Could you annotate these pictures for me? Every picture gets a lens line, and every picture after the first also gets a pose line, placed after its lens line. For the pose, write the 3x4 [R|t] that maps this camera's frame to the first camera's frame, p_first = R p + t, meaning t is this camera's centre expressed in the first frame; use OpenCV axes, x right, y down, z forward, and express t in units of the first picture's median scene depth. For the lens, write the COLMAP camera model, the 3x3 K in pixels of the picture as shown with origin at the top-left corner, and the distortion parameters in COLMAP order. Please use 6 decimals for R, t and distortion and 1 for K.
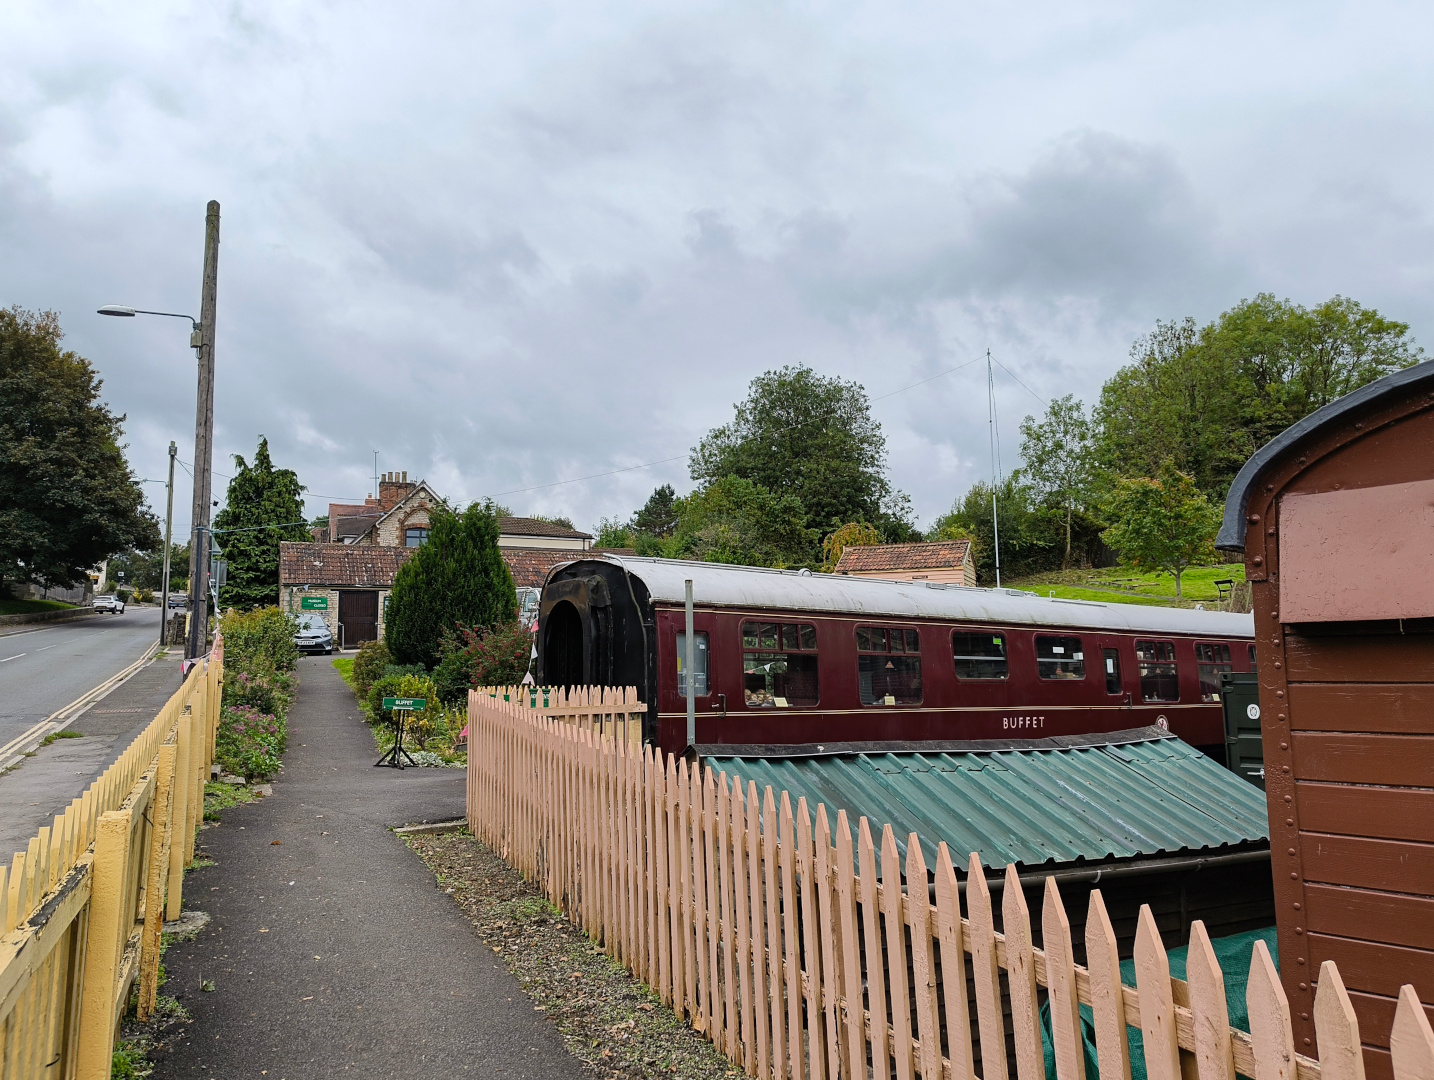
lens RADIAL K [[1144.8, 0, 717.0], [0, 1144.8, 540.0], [0, 0, 1]] dist [-0.003130, -0.004406]
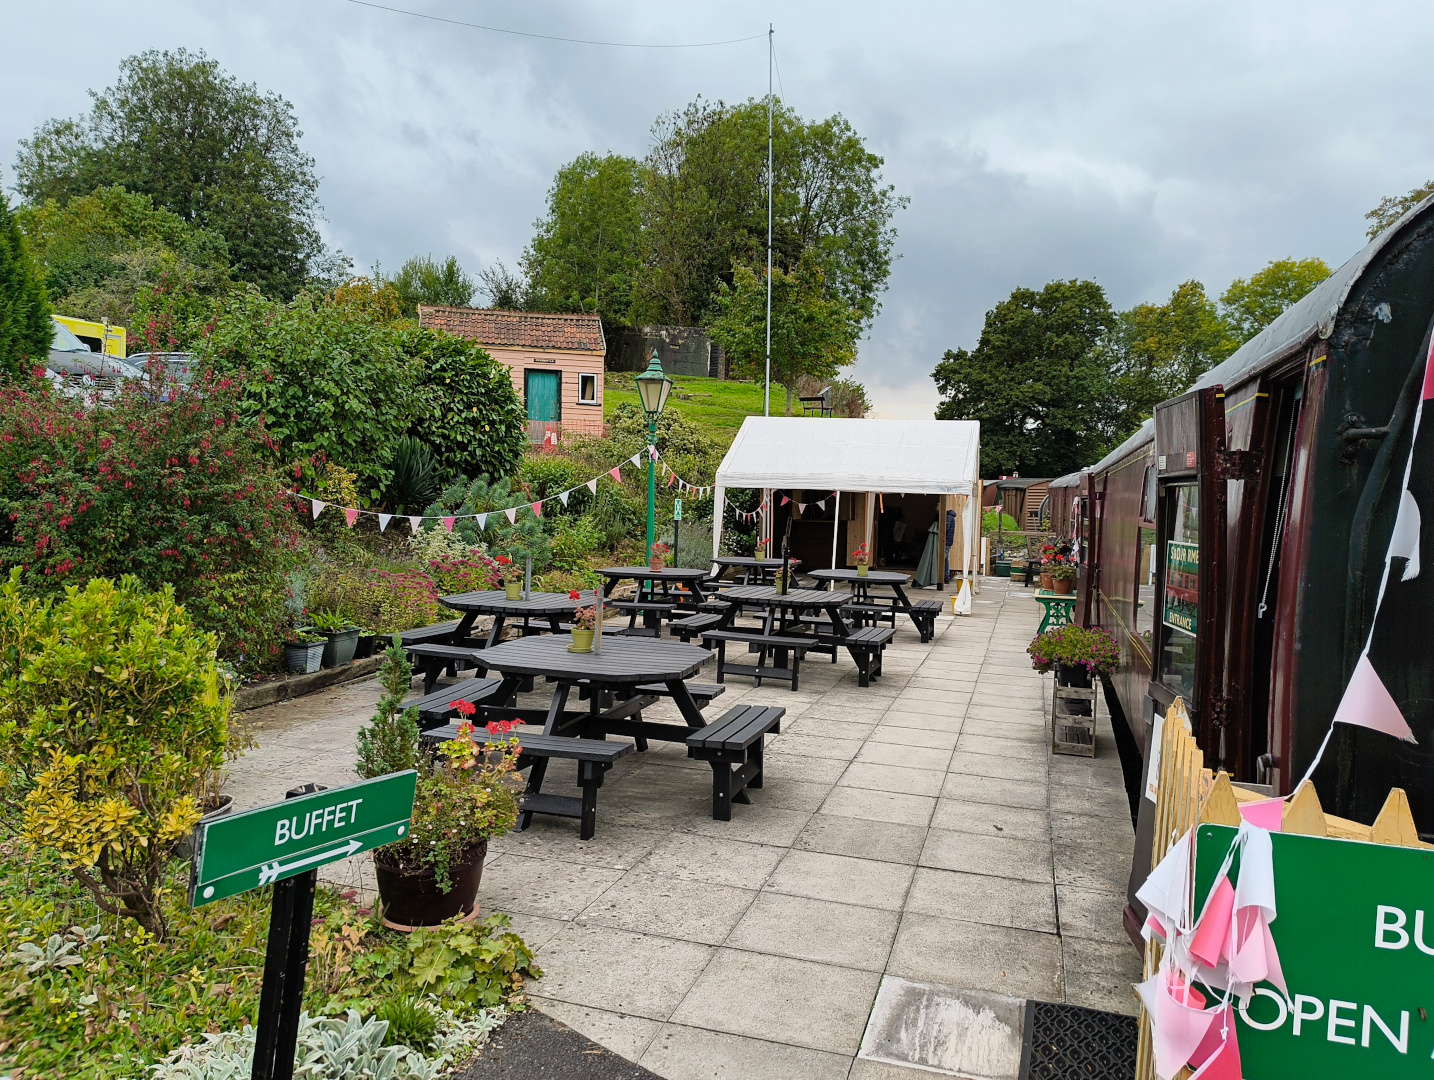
lens RADIAL K [[1144.8, 0, 717.0], [0, 1144.8, 540.0], [0, 0, 1]] dist [-0.003130, -0.004406]
pose [[0.800934, 0.005053, 0.598732, -0.097533], [-0.105080, 0.985631, 0.132248, 0.020755], [-0.589461, -0.168837, 0.789956, 0.183483]]
